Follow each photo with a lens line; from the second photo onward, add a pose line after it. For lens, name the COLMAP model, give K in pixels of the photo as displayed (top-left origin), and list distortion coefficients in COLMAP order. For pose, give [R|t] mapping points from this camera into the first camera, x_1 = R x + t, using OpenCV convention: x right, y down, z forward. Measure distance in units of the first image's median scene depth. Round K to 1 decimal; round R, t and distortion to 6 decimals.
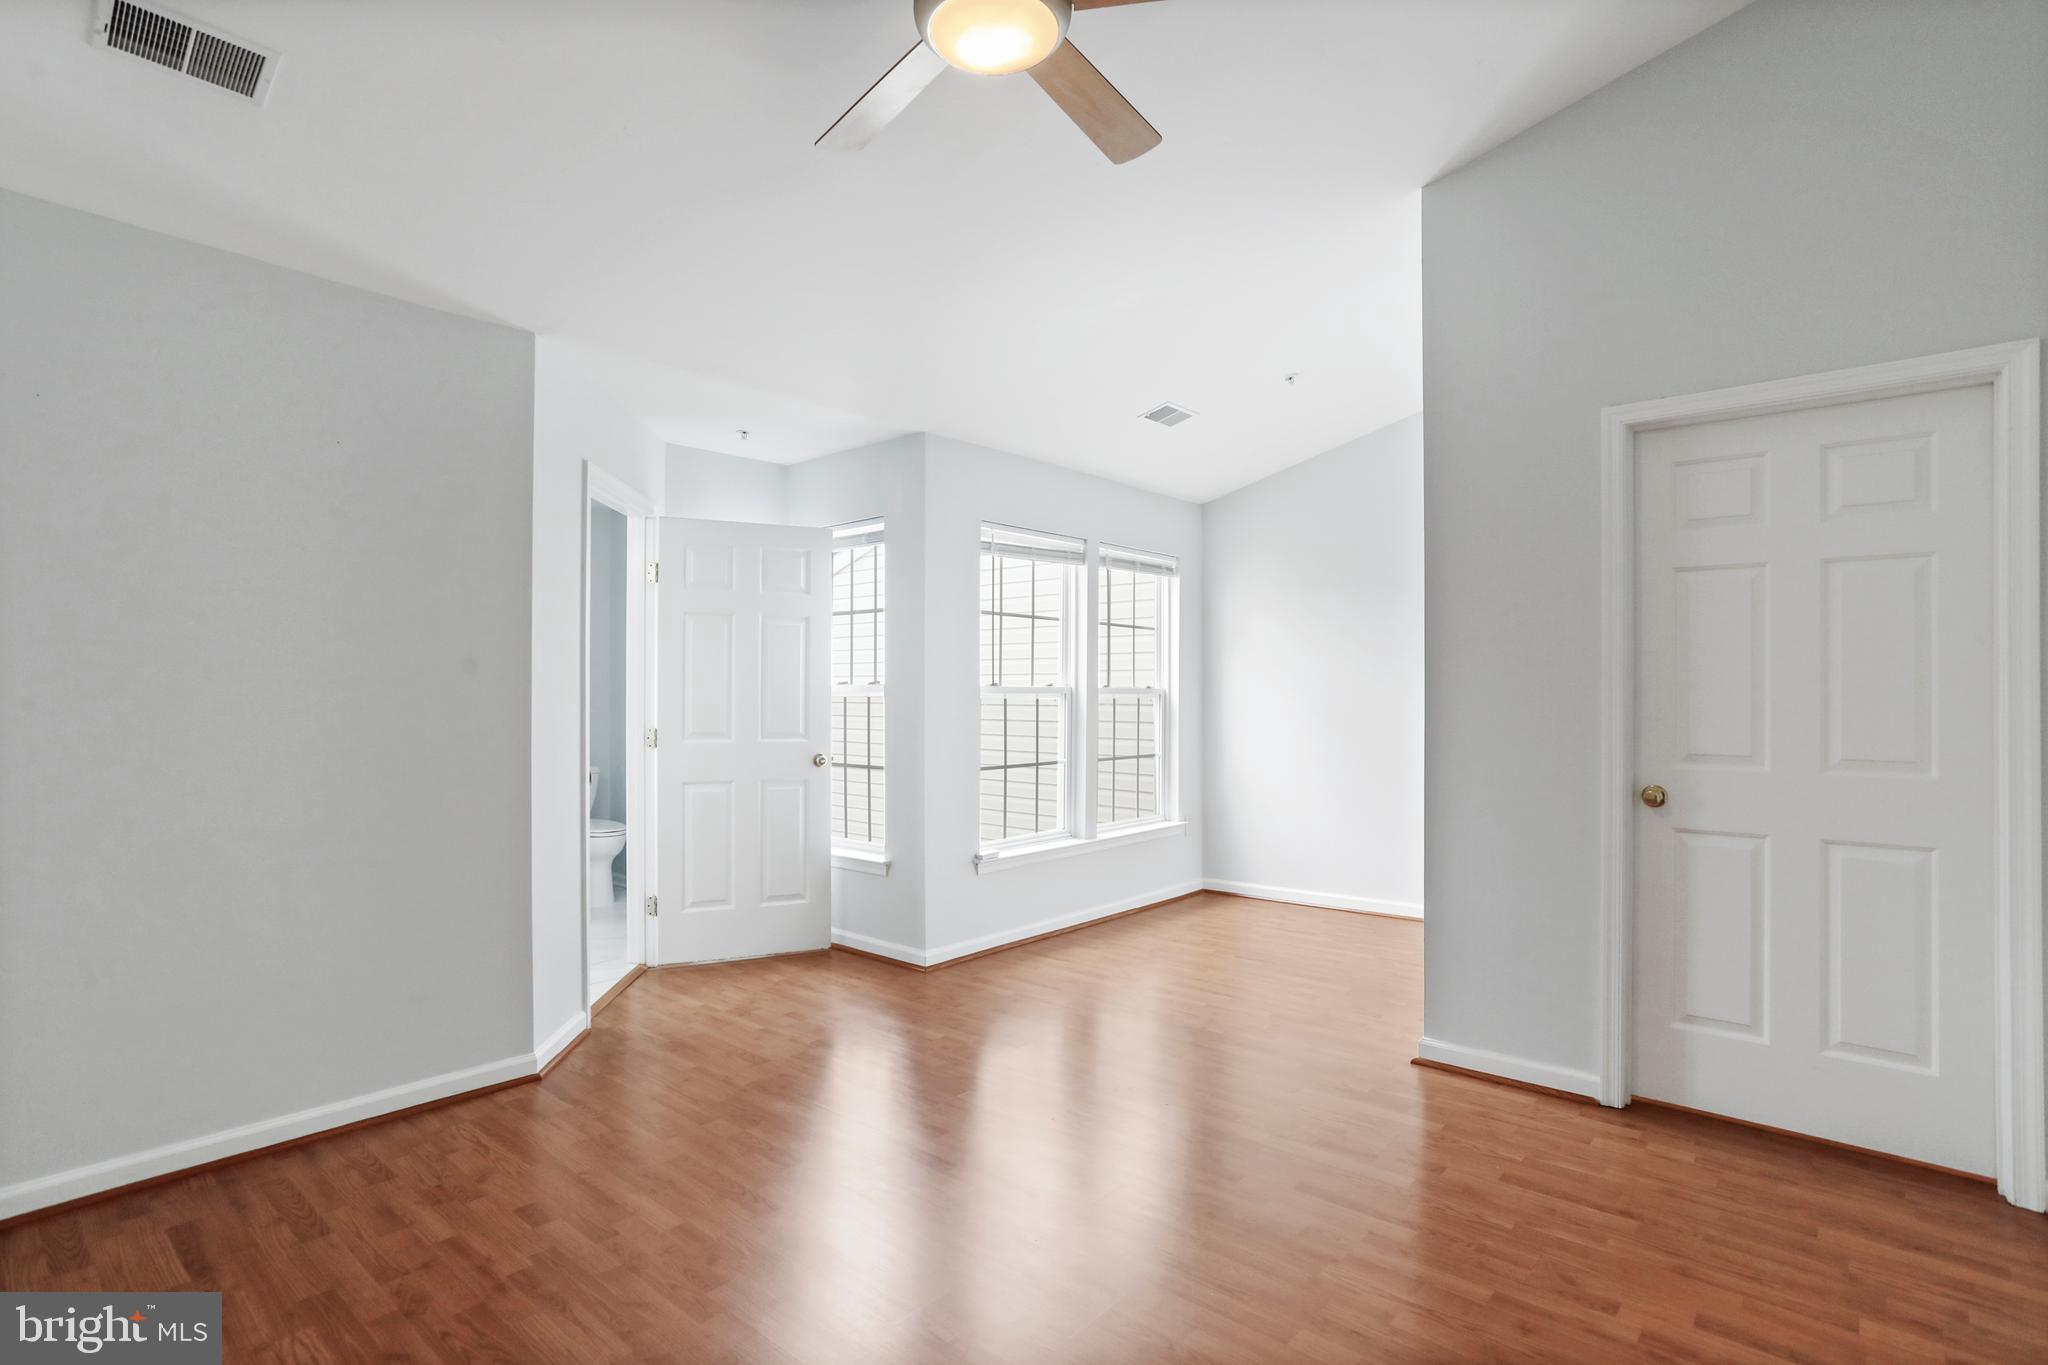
lens RADIAL K [[1009.7, 0, 1012.3], [0, 1009.7, 678.2], [0, 0, 1]] dist [-0.048976, 0.026915]
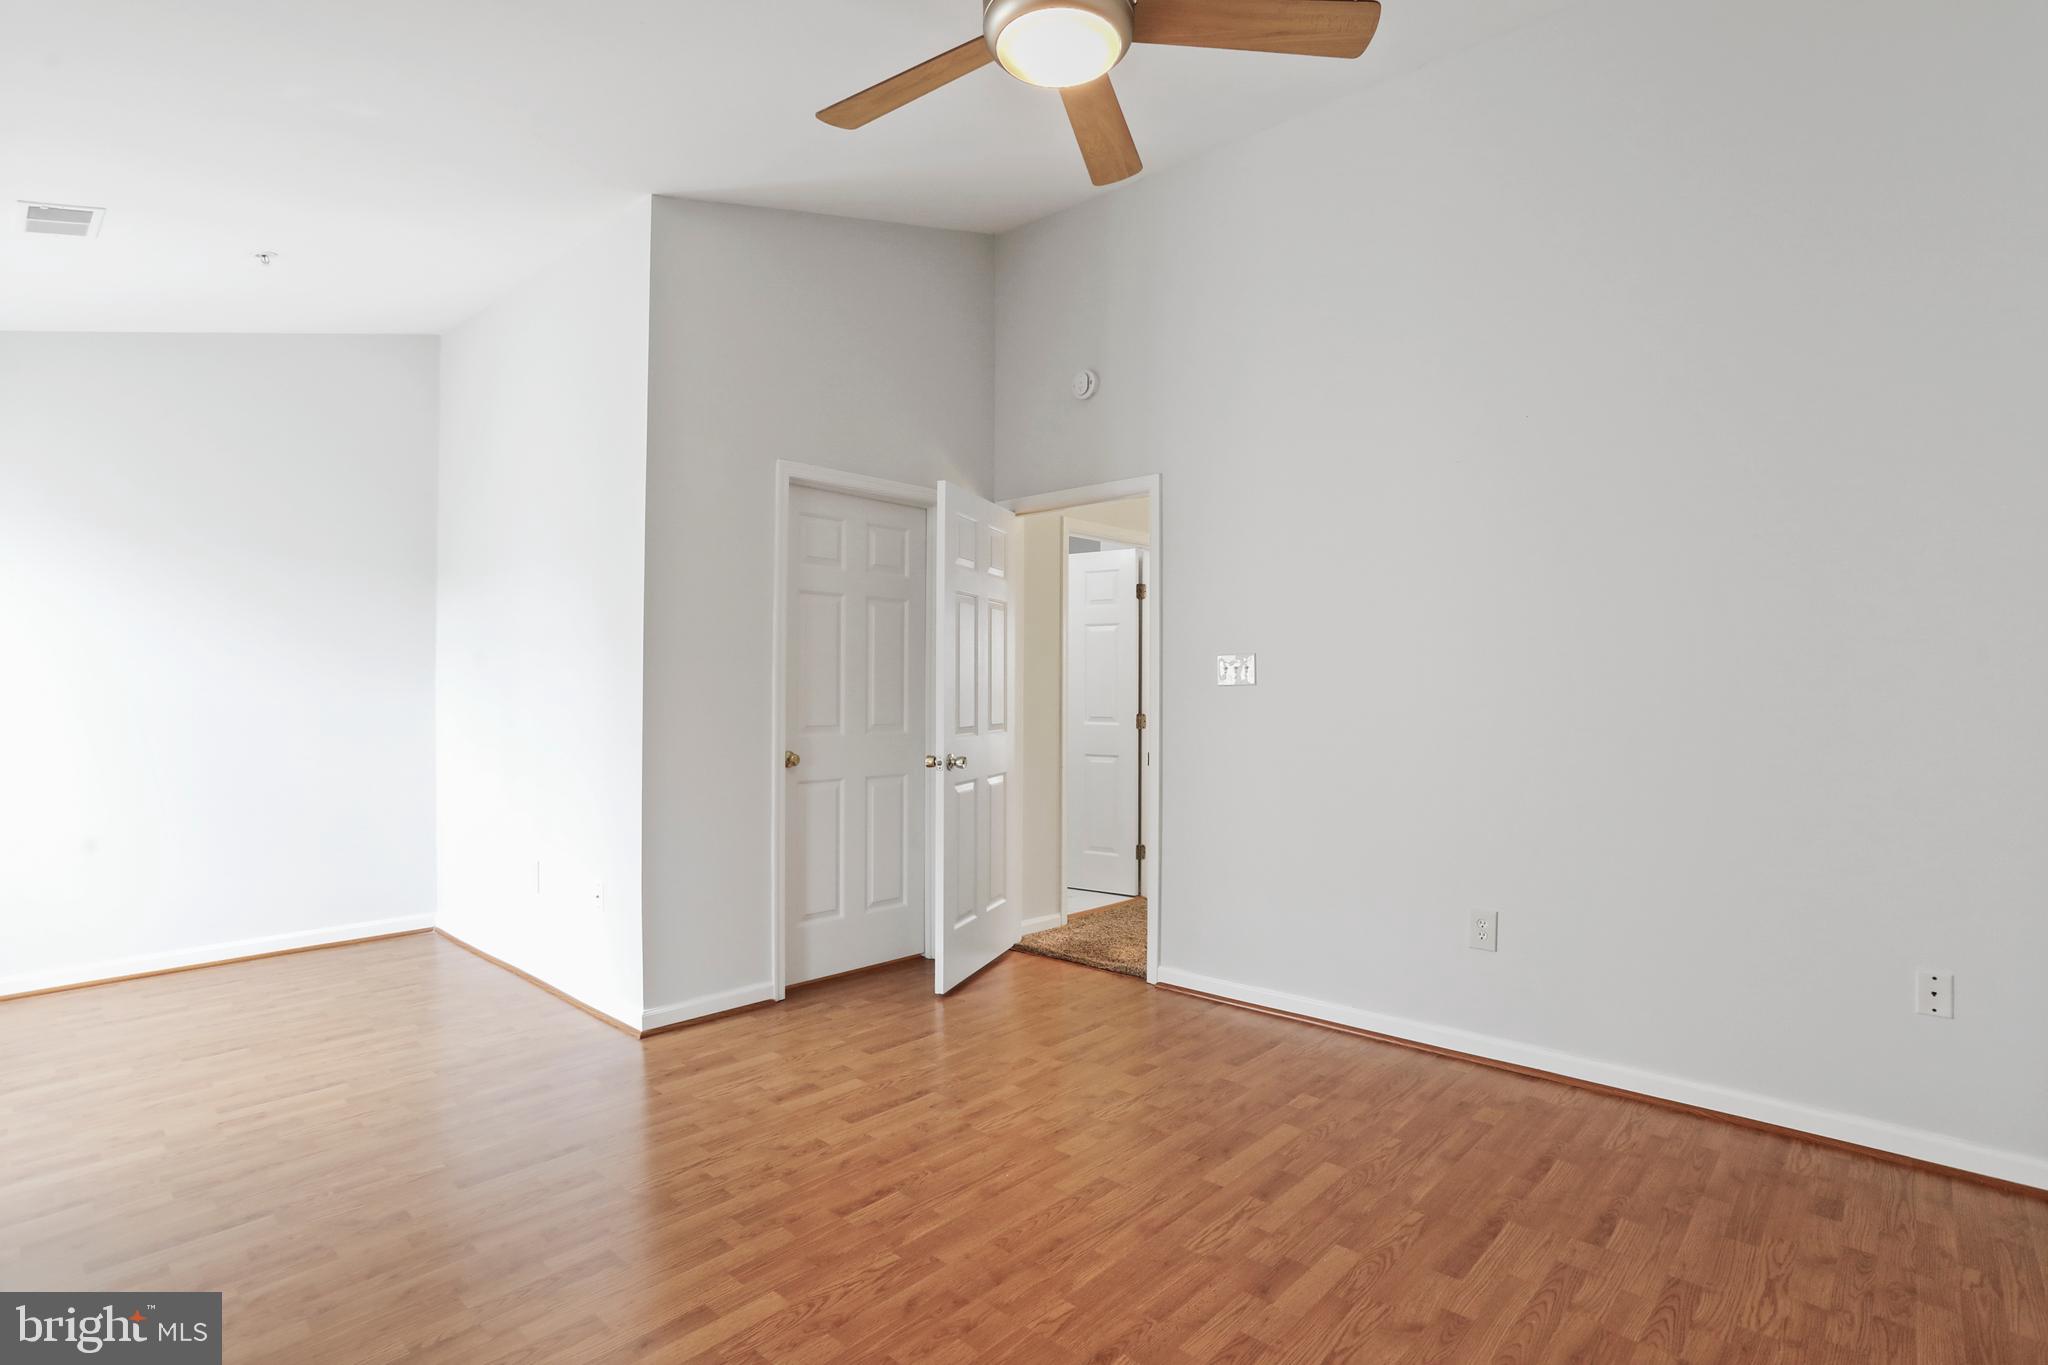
lens RADIAL K [[1009.7, 0, 1012.3], [0, 1009.7, 678.2], [0, 0, 1]] dist [-0.048976, 0.026915]
pose [[0.010966, 0.001507, 0.999939, -0.677669], [-0.021260, 0.999773, -0.001274, 0.004959], [-0.999714, -0.021245, 0.010996, 0.658856]]
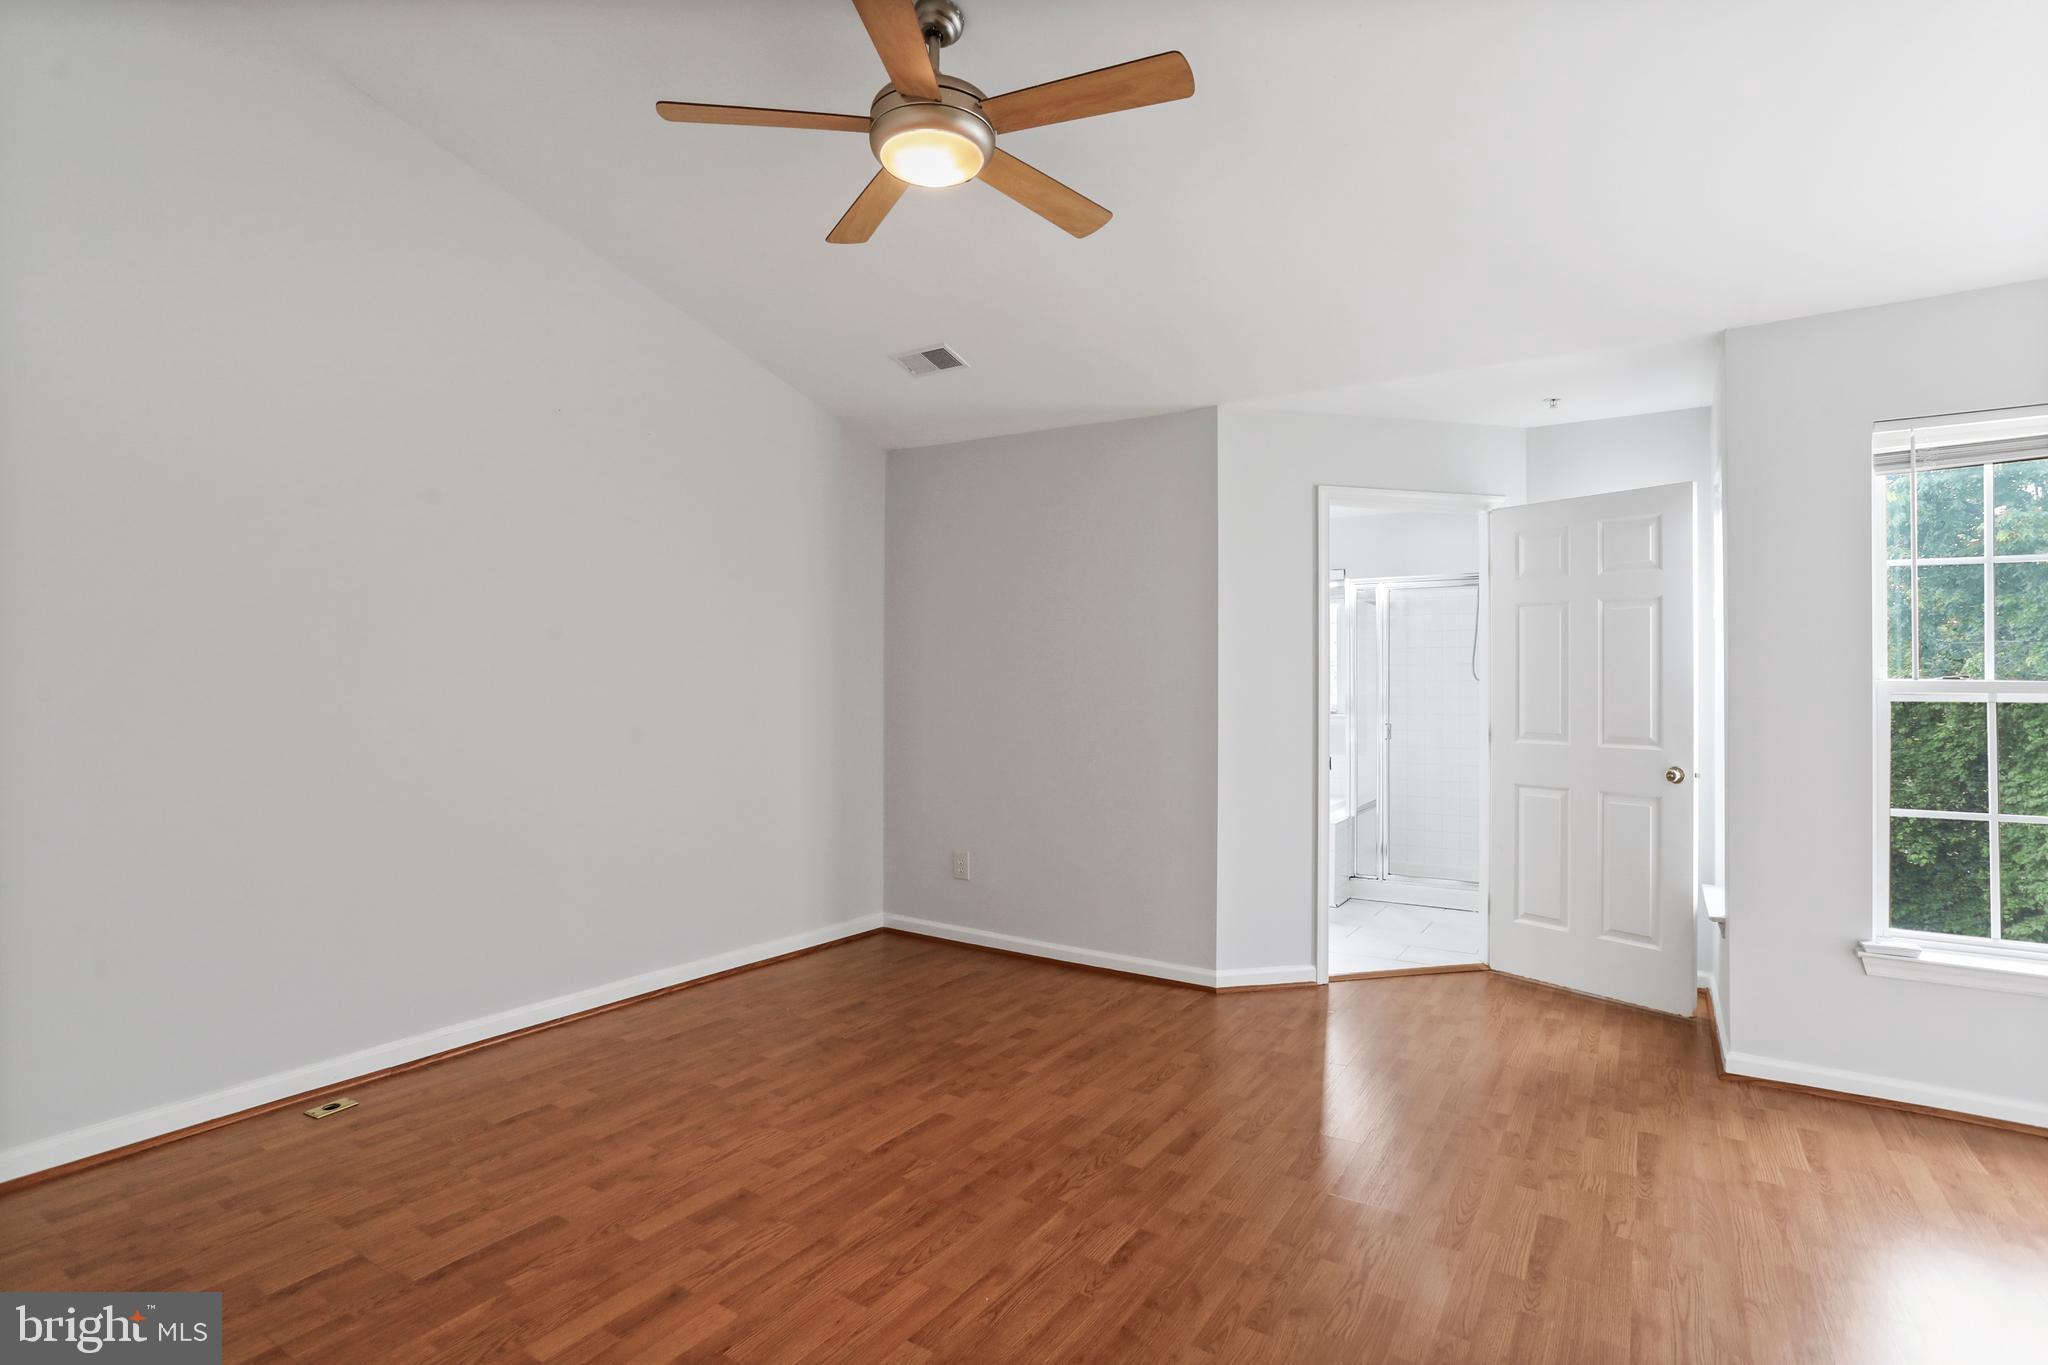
lens RADIAL K [[1009.7, 0, 1012.3], [0, 1009.7, 678.2], [0, 0, 1]] dist [-0.048976, 0.026915]
pose [[0.159705, -0.006361, -0.987144, 0.796898], [0.007988, 0.999955, -0.005152, 0.007272], [0.987133, -0.007062, 0.159748, 0.577862]]
